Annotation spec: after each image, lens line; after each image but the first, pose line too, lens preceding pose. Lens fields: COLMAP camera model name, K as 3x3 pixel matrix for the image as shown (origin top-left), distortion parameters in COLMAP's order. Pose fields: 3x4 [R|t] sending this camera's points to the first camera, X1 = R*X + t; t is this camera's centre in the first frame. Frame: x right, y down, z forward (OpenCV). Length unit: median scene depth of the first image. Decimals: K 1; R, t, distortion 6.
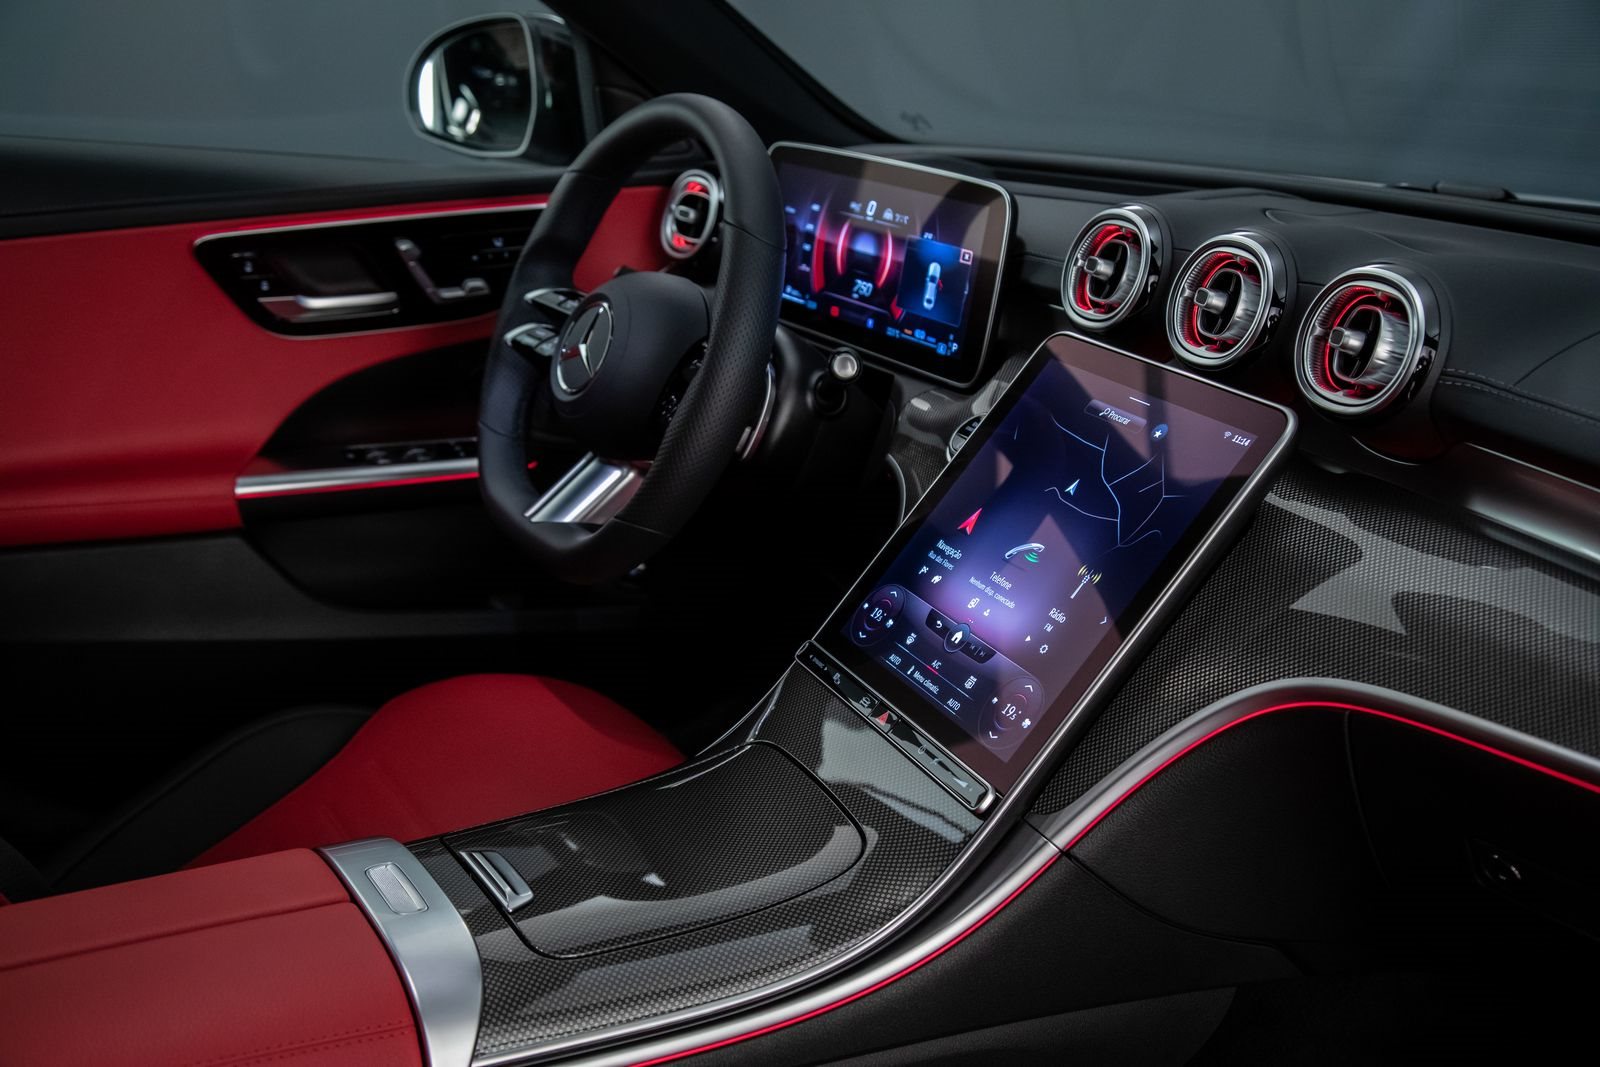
lens RADIAL K [[1791.0, 0, 828.0], [0, 1791.0, 582.0], [0, 0, 1]] dist [0.022021, 0.000000]
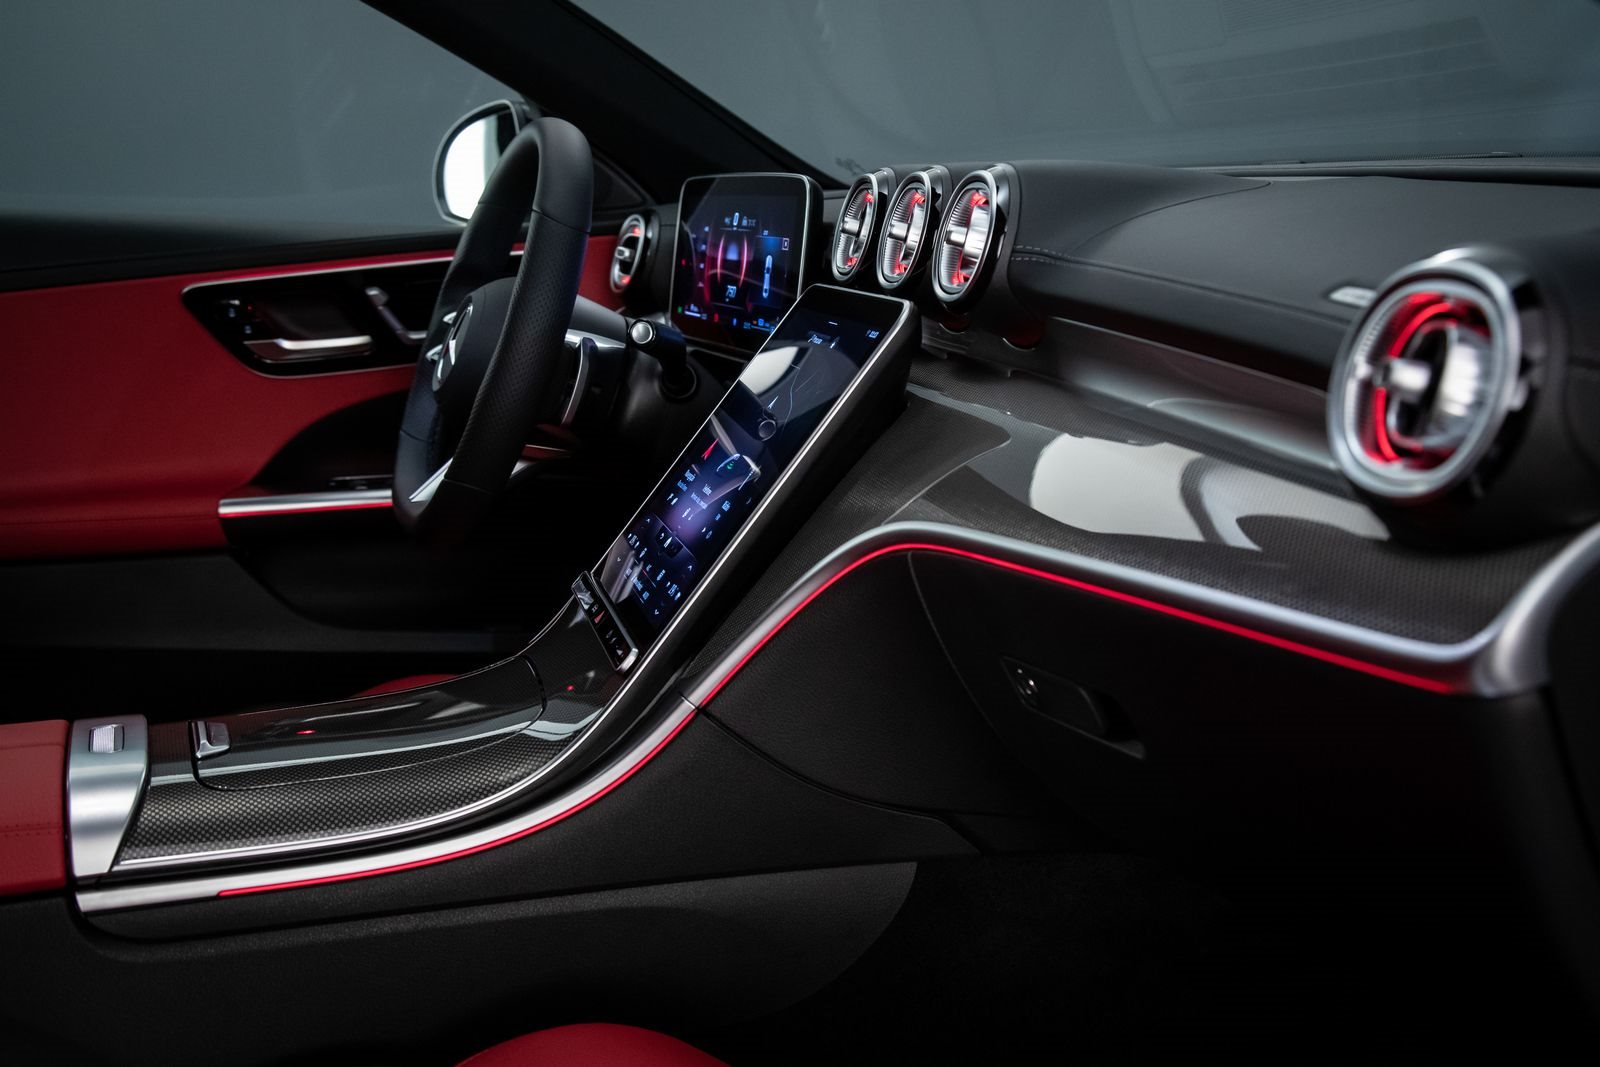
lens RADIAL K [[1837.4, 0, 877.6], [0, 1837.4, 508.6], [0, 0, 1]] dist [0.027395, 0.000000]
pose [[0.984942, -0.034499, -0.169410, 0.326321], [0.008578, 0.988433, -0.151416, 0.152190], [0.172674, 0.147683, 0.973845, -0.059068]]
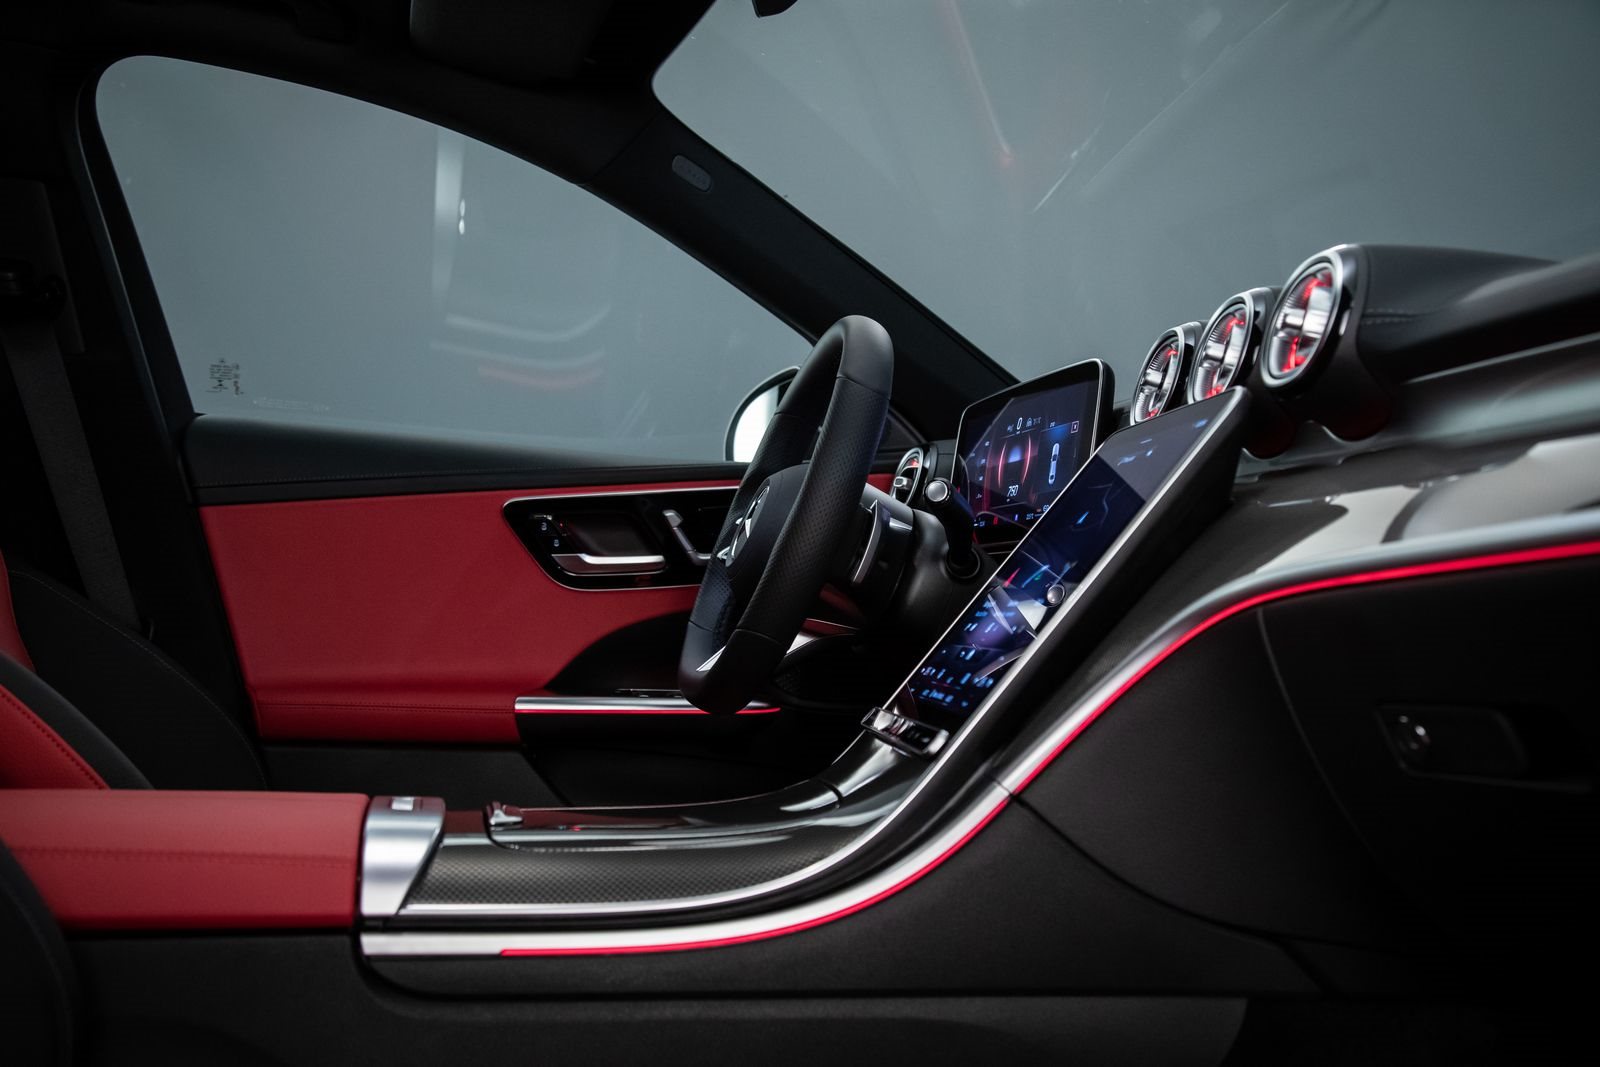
lens RADIAL K [[1609.2, 0, 799.0], [0, 1609.2, 534.2], [0, 0, 1]] dist [-0.007864, 0.000000]
pose [[0.947054, -0.051378, -0.316937, 0.235608], [-0.071909, 0.928098, -0.365326, 0.267051], [0.312918, 0.368774, 0.875265, 0.096088]]
